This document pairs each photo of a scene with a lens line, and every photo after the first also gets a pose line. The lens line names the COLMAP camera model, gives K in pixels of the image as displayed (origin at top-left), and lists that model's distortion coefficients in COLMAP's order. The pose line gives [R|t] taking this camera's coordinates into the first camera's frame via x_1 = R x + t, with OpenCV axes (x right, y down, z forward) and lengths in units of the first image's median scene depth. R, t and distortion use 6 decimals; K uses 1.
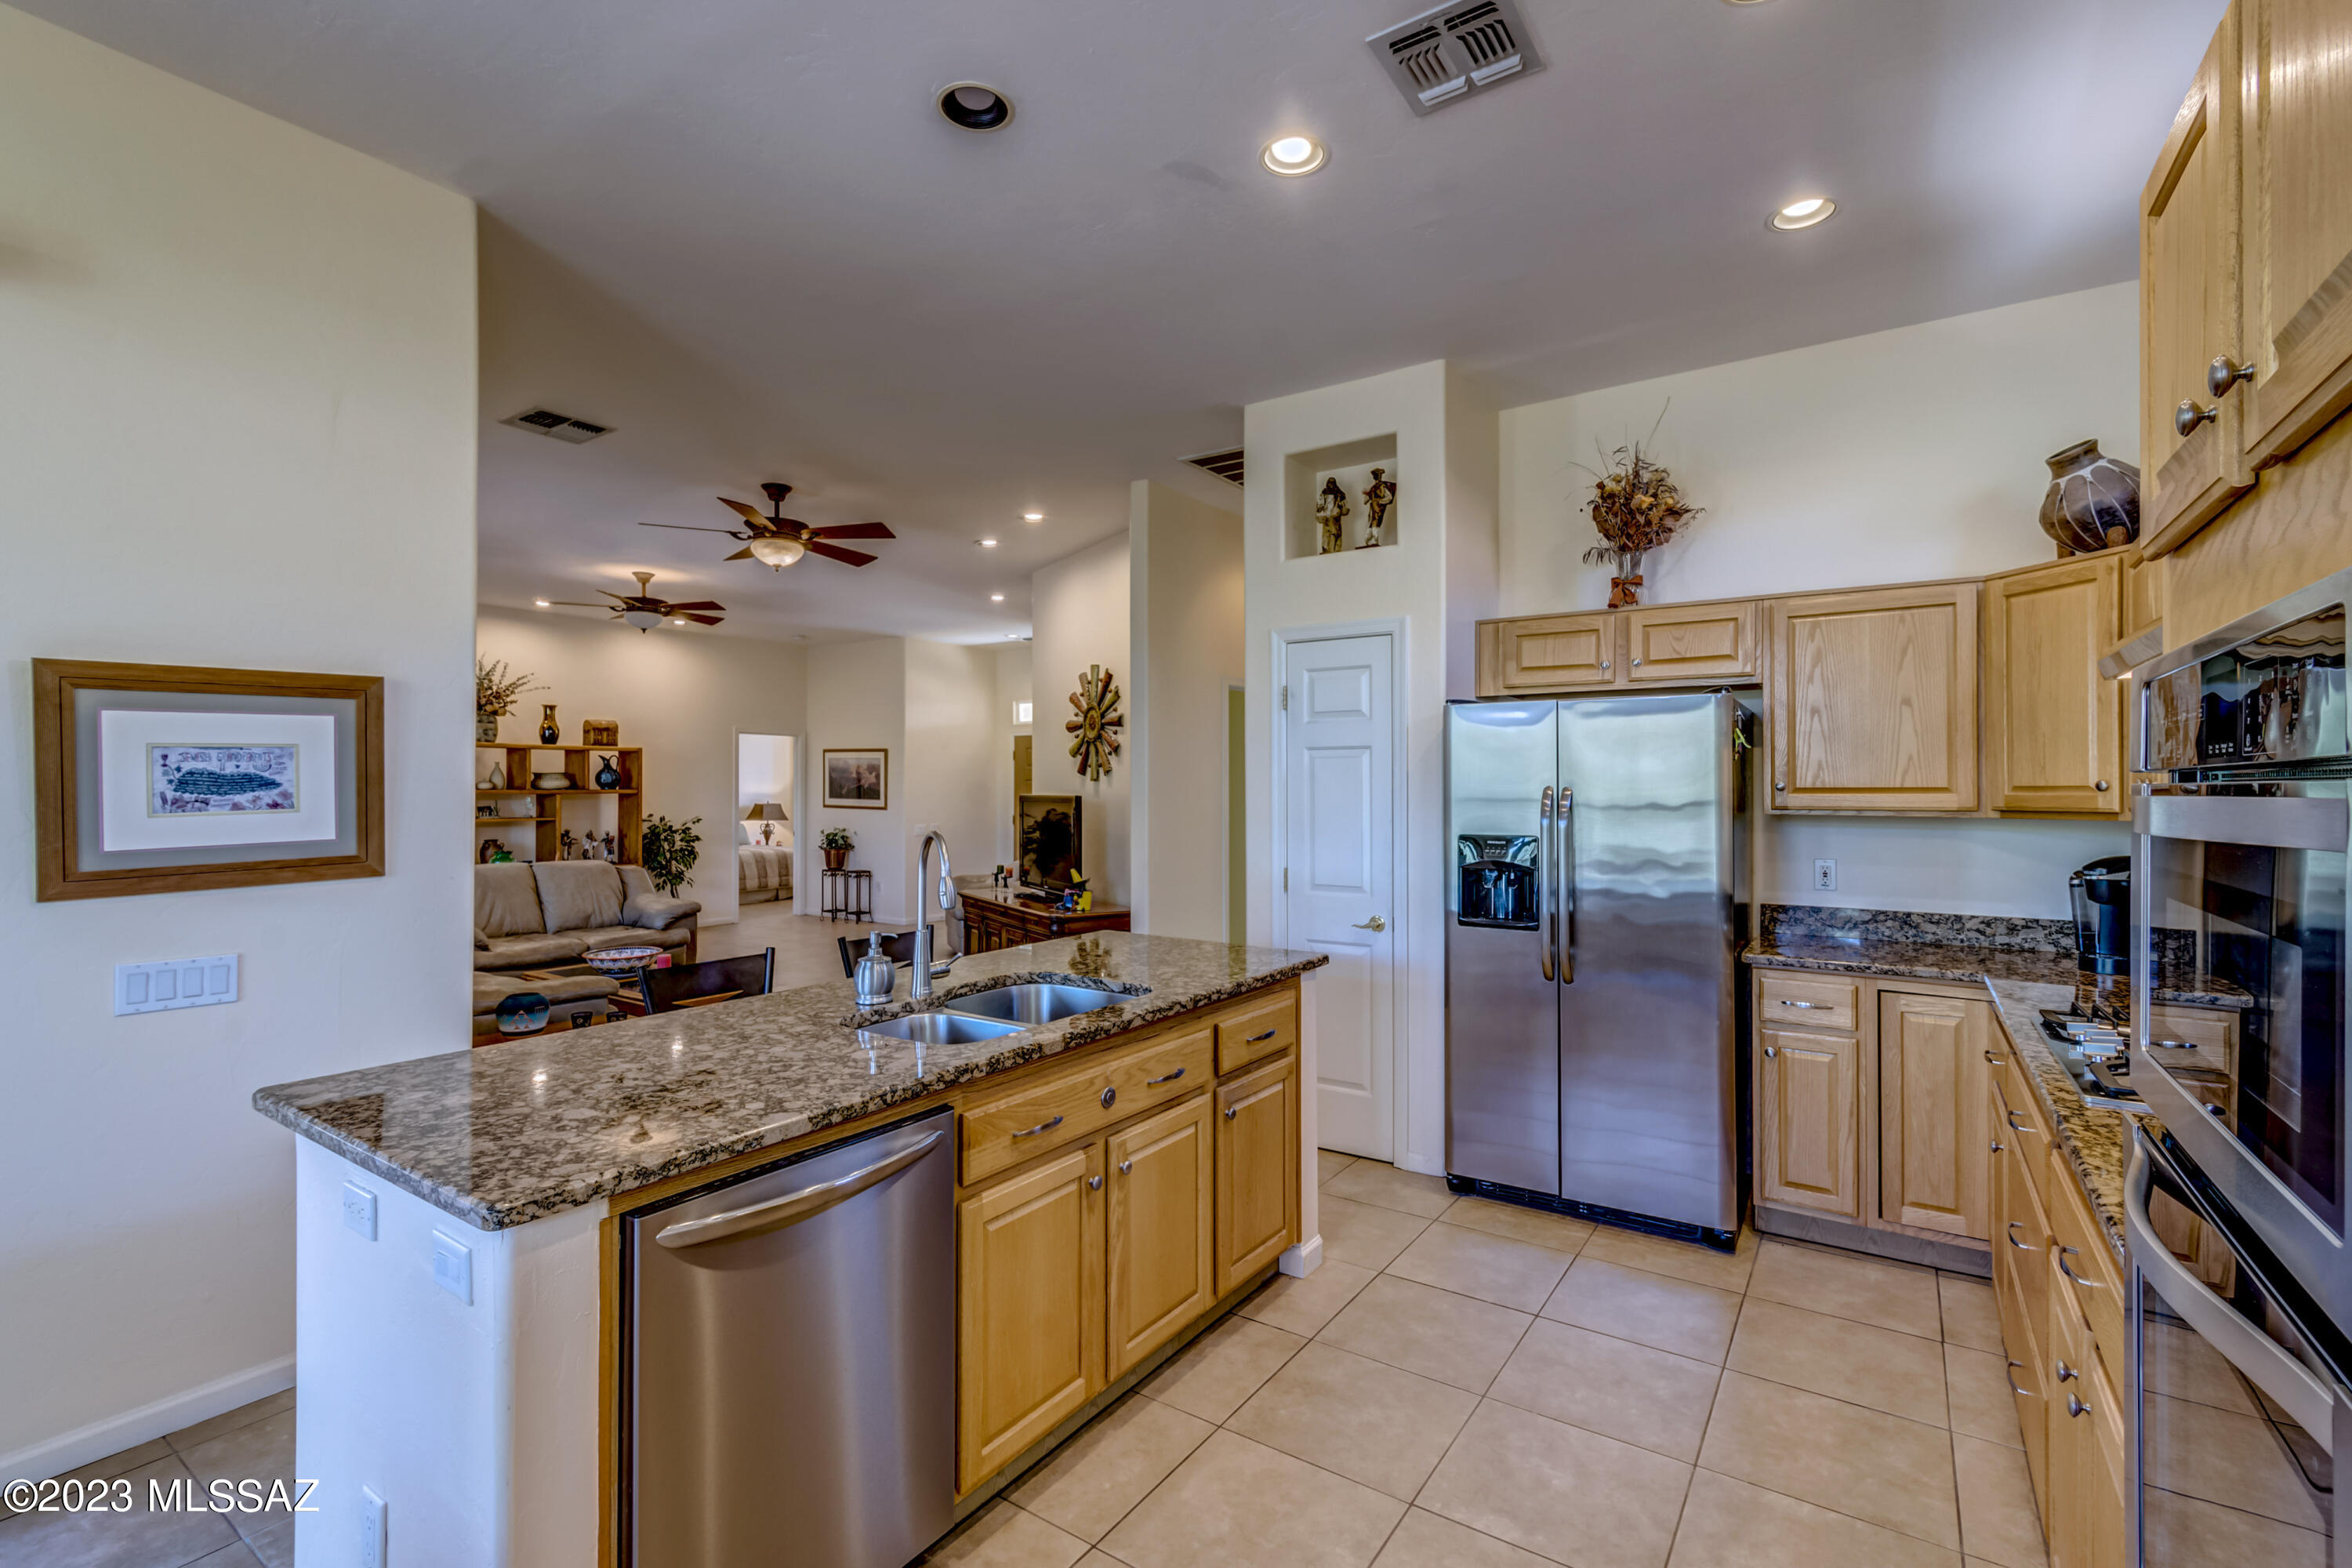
lens RADIAL K [[1036.6, 0, 1207.6], [0, 1036.6, 787.0], [0, 0, 1]] dist [0.000435, -0.000034]
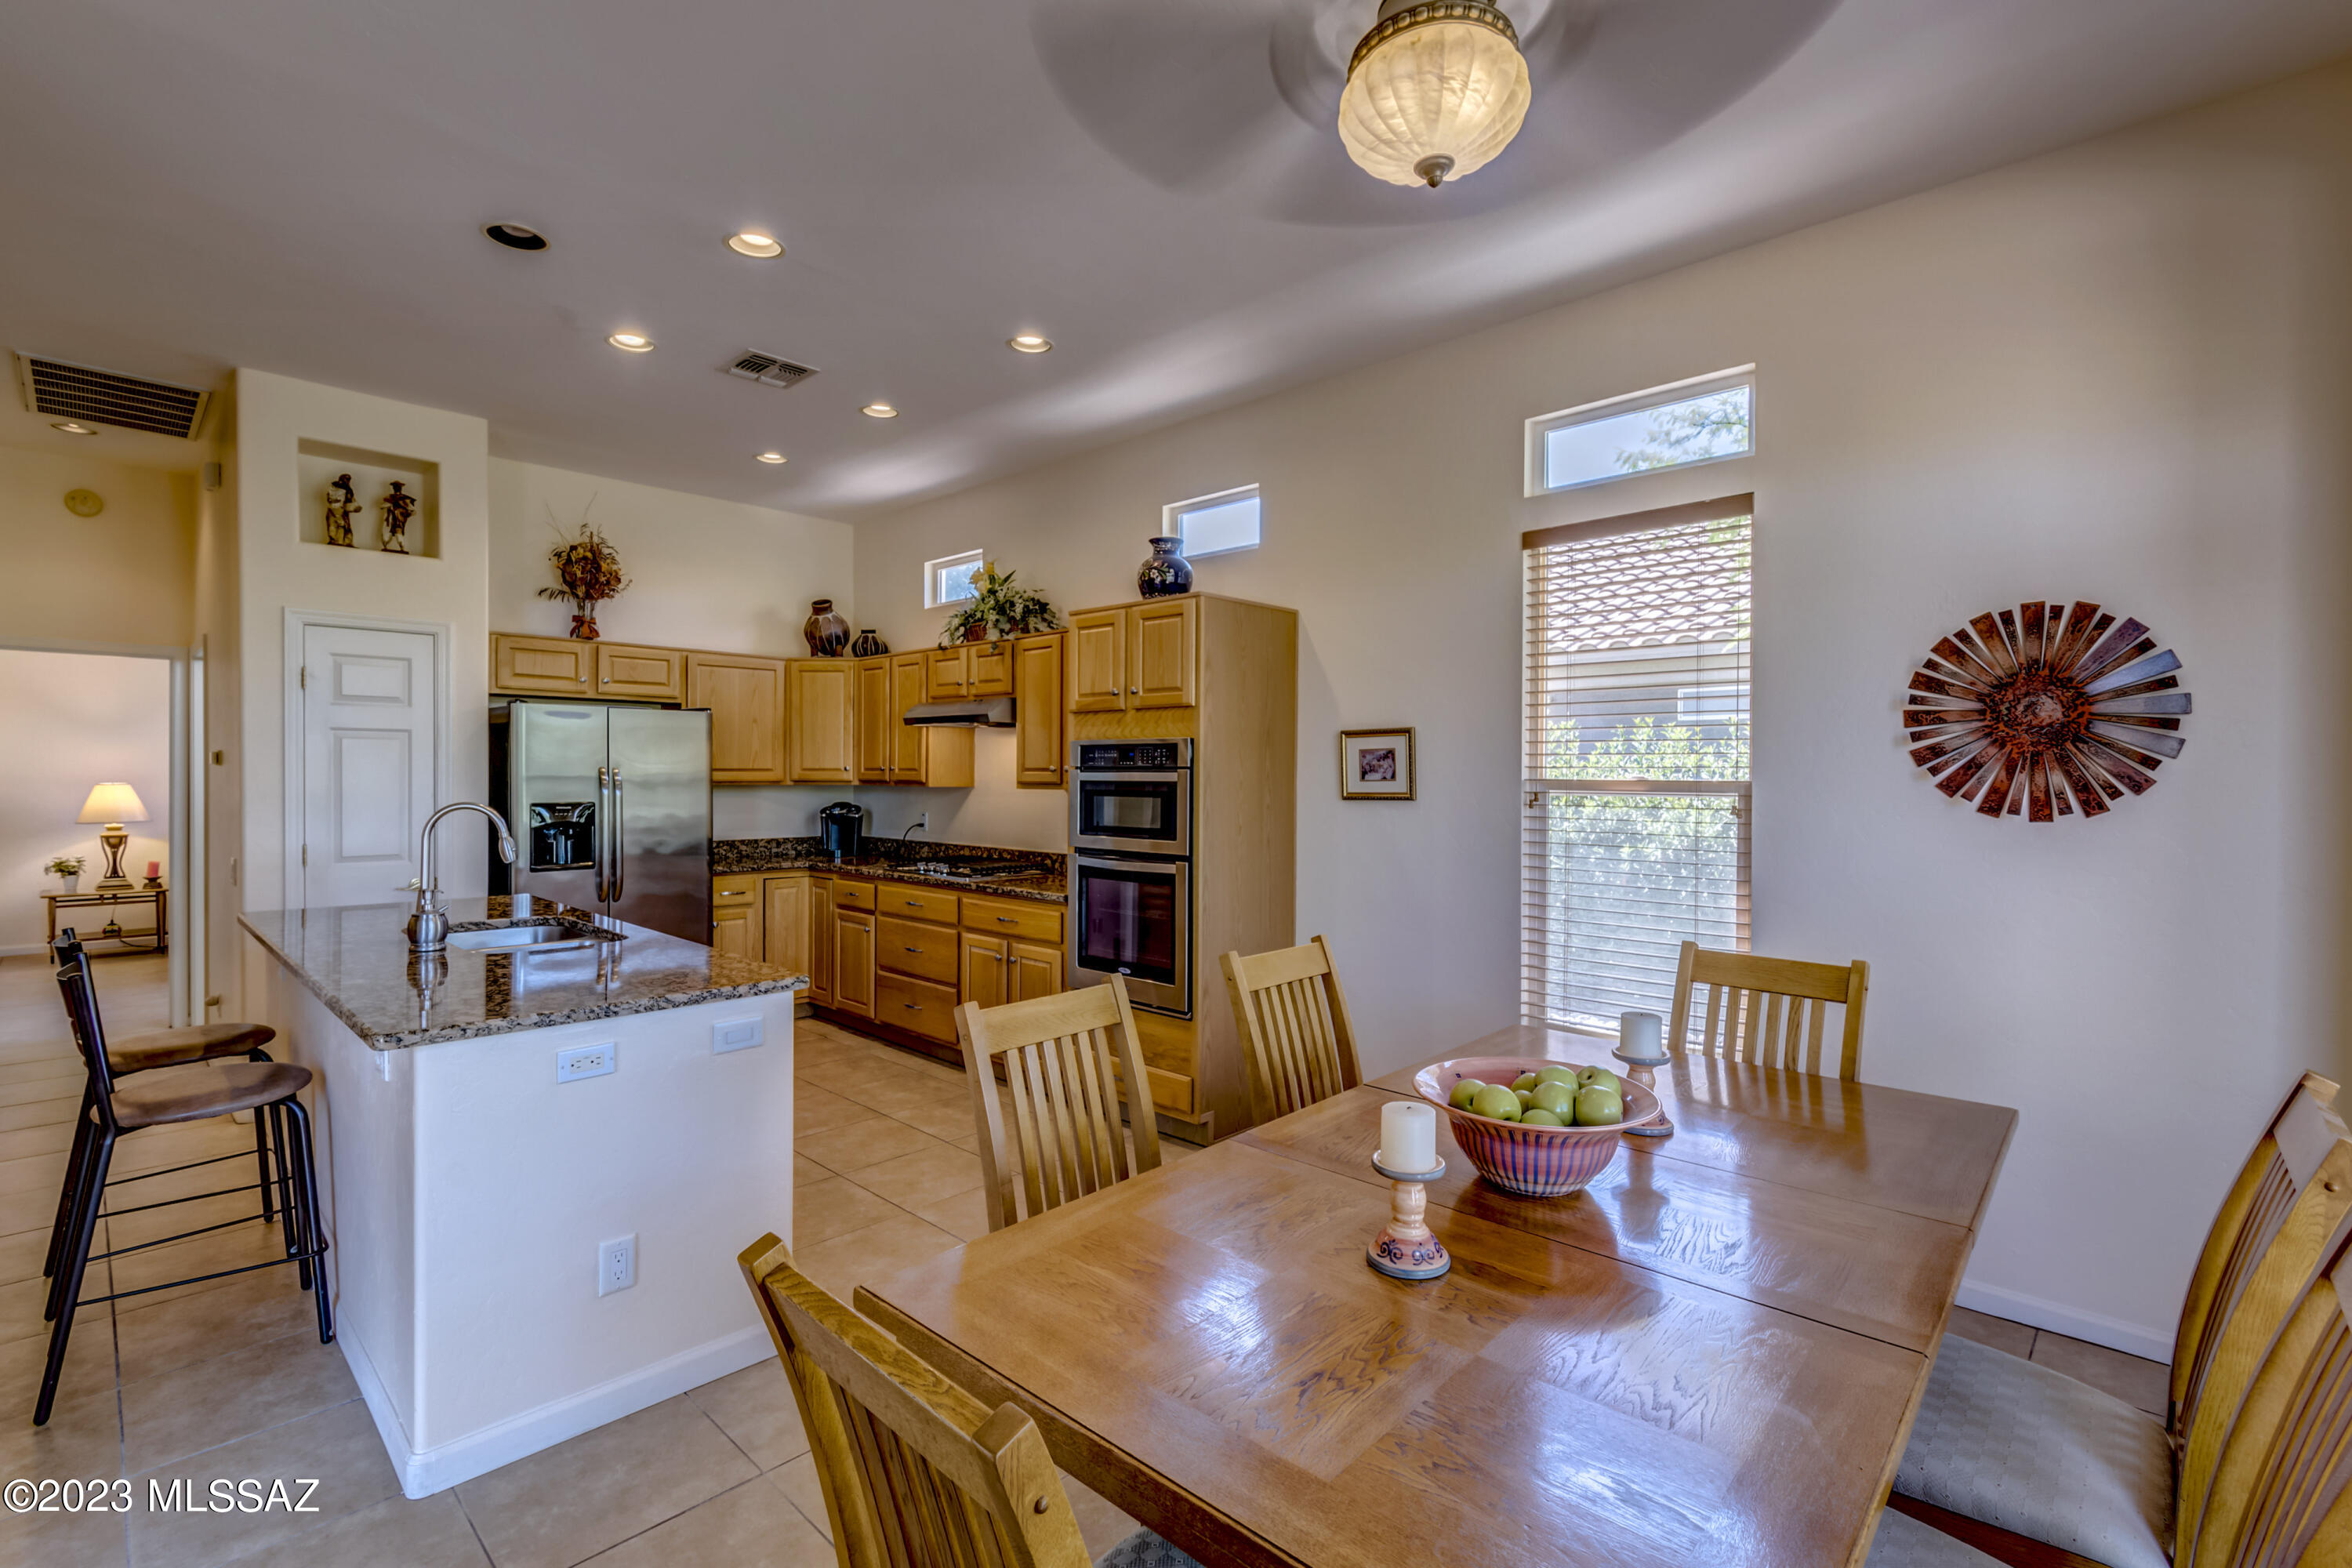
lens RADIAL K [[1047.4, 0, 1159.9], [0, 1047.4, 771.2], [0, 0, 1]] dist [-0.001852, -0.001121]
pose [[0.172377, 0.002209, 0.985029, -0.925395], [-0.006537, 0.999978, -0.001098, 0.002166], [-0.985009, -0.006250, 0.172387, -0.007908]]
